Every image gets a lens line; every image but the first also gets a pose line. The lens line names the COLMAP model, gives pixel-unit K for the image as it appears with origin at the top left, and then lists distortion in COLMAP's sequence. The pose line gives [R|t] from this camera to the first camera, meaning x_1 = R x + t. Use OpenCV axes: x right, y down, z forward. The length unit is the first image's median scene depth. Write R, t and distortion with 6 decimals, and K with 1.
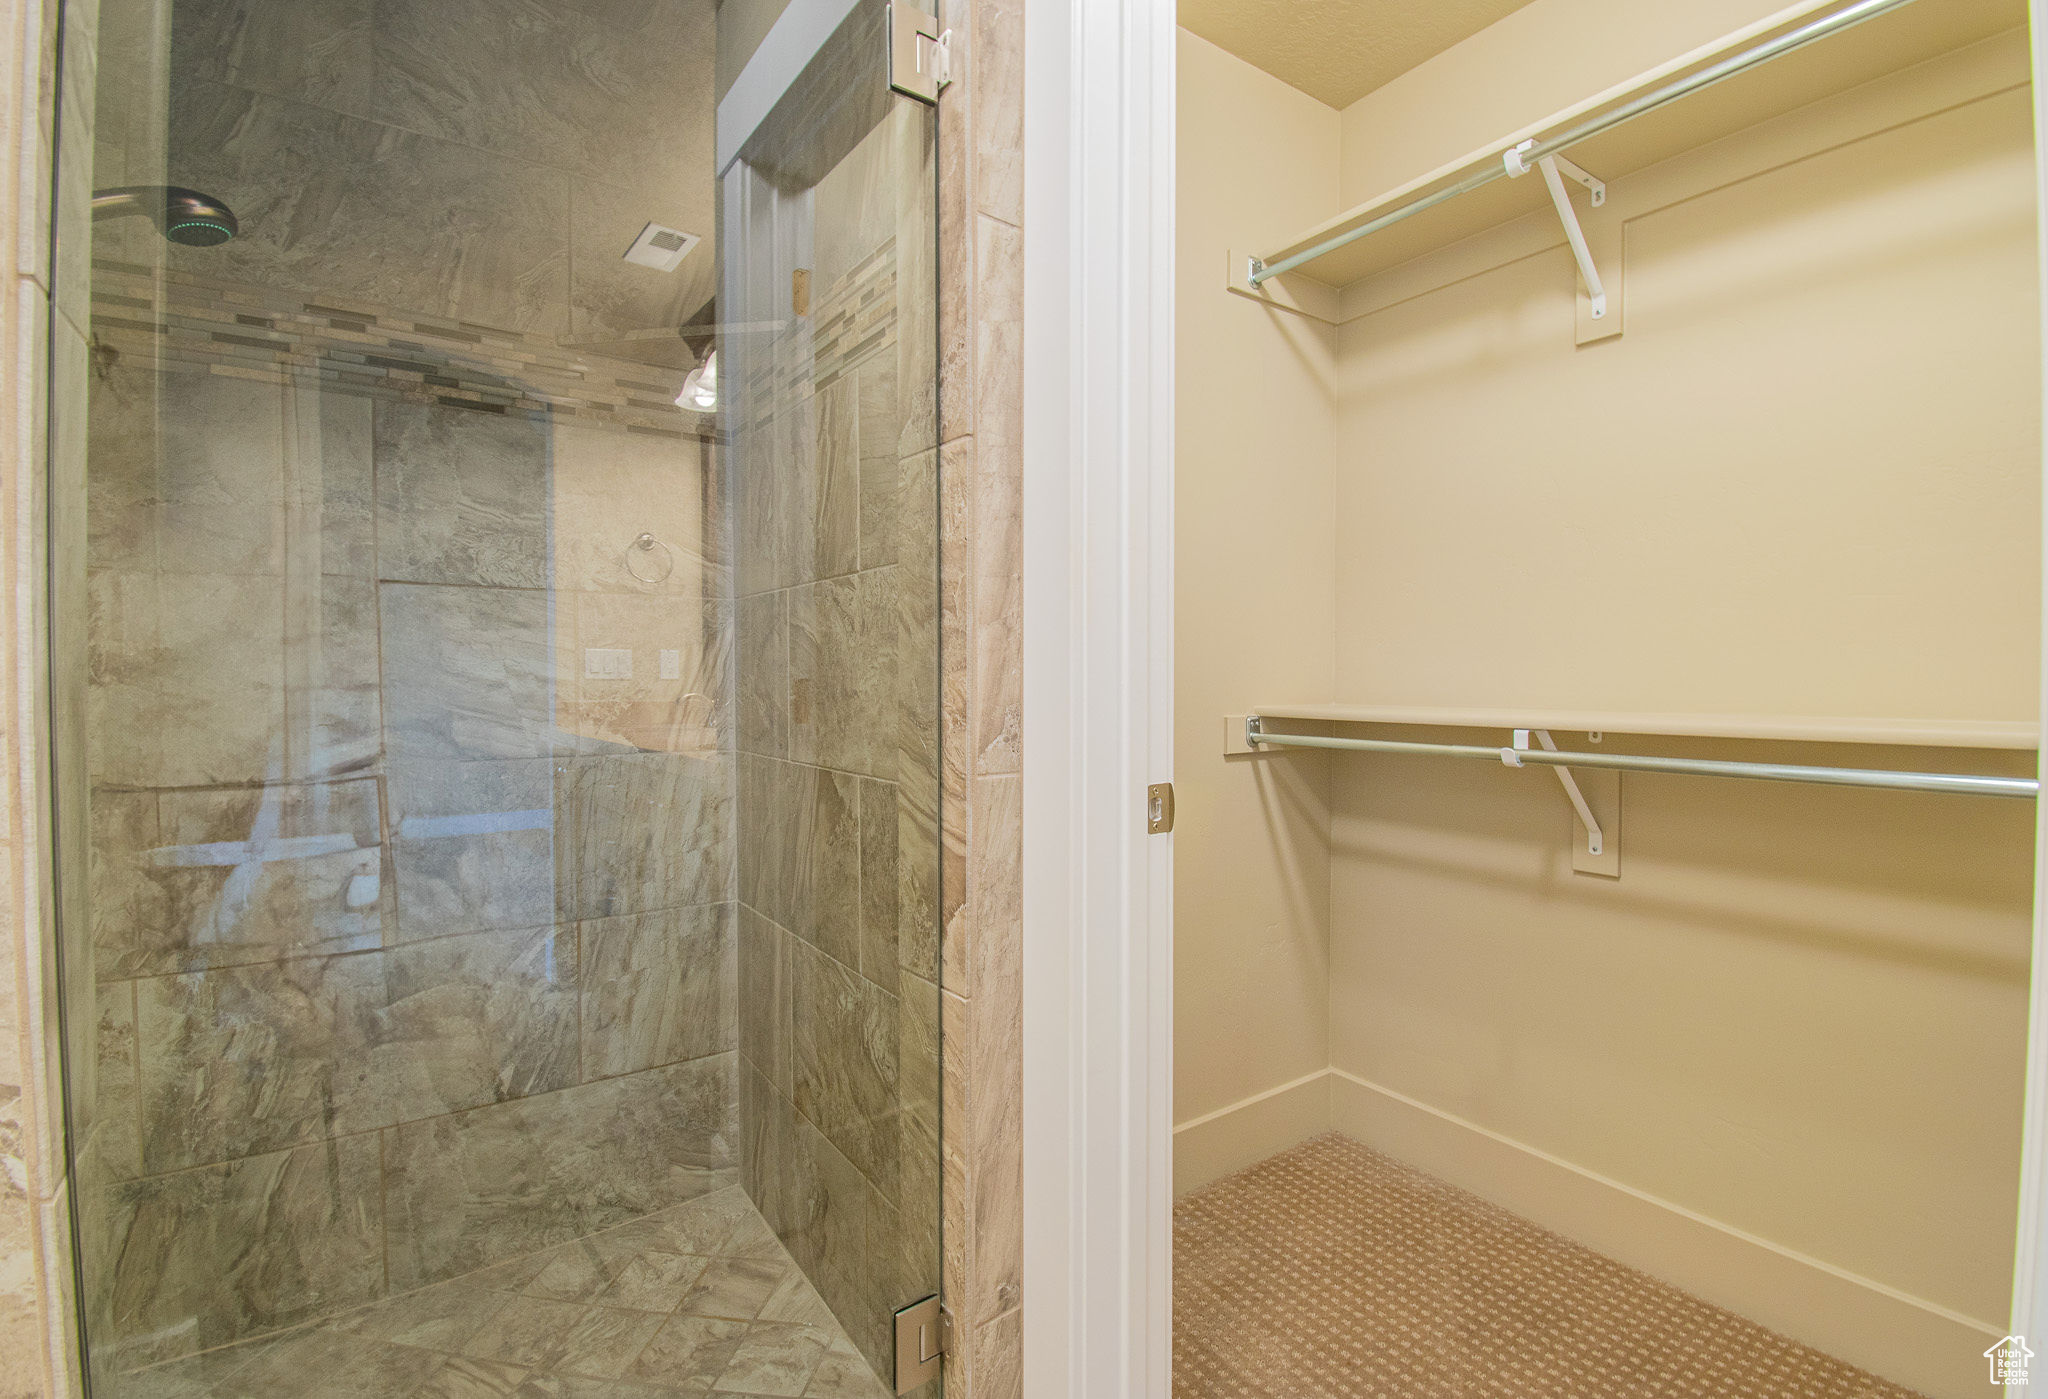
lens RADIAL K [[991.5, 0, 1093.4], [0, 991.5, 697.7], [0, 0, 1]] dist [0.021083, -0.028502]
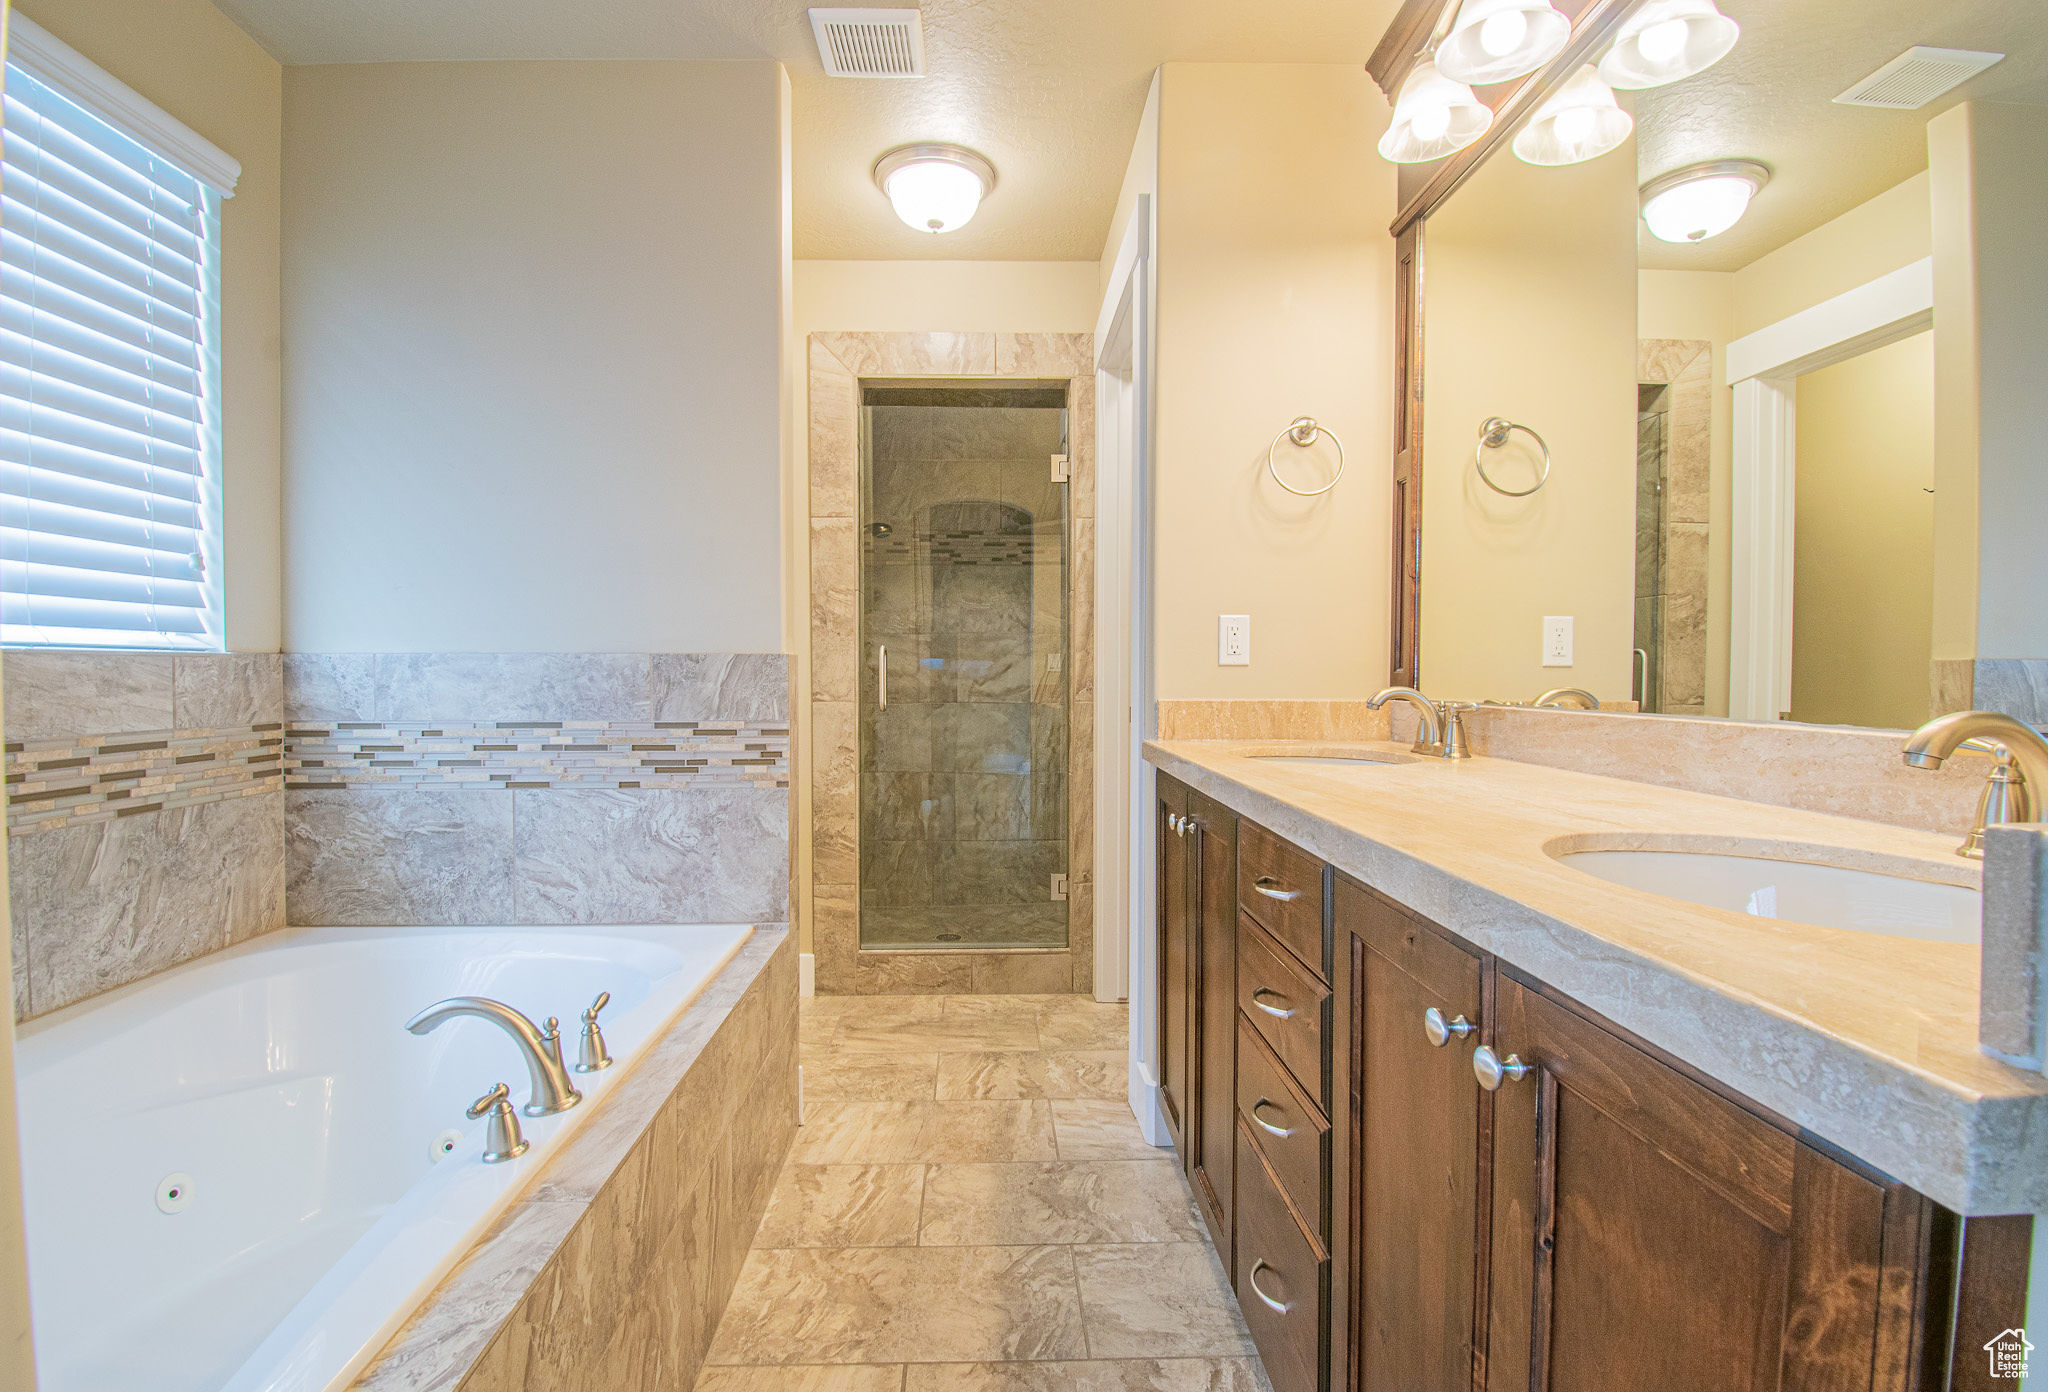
lens RADIAL K [[985.9, 0, 1014.3], [0, 985.9, 692.8], [0, 0, 1]] dist [0.022979, -0.031717]
pose [[0.826689, 0.010308, -0.562565, 1.003948], [-0.009779, 0.999944, 0.003951, 0.029564], [0.562575, 0.002235, 0.826744, -1.129706]]
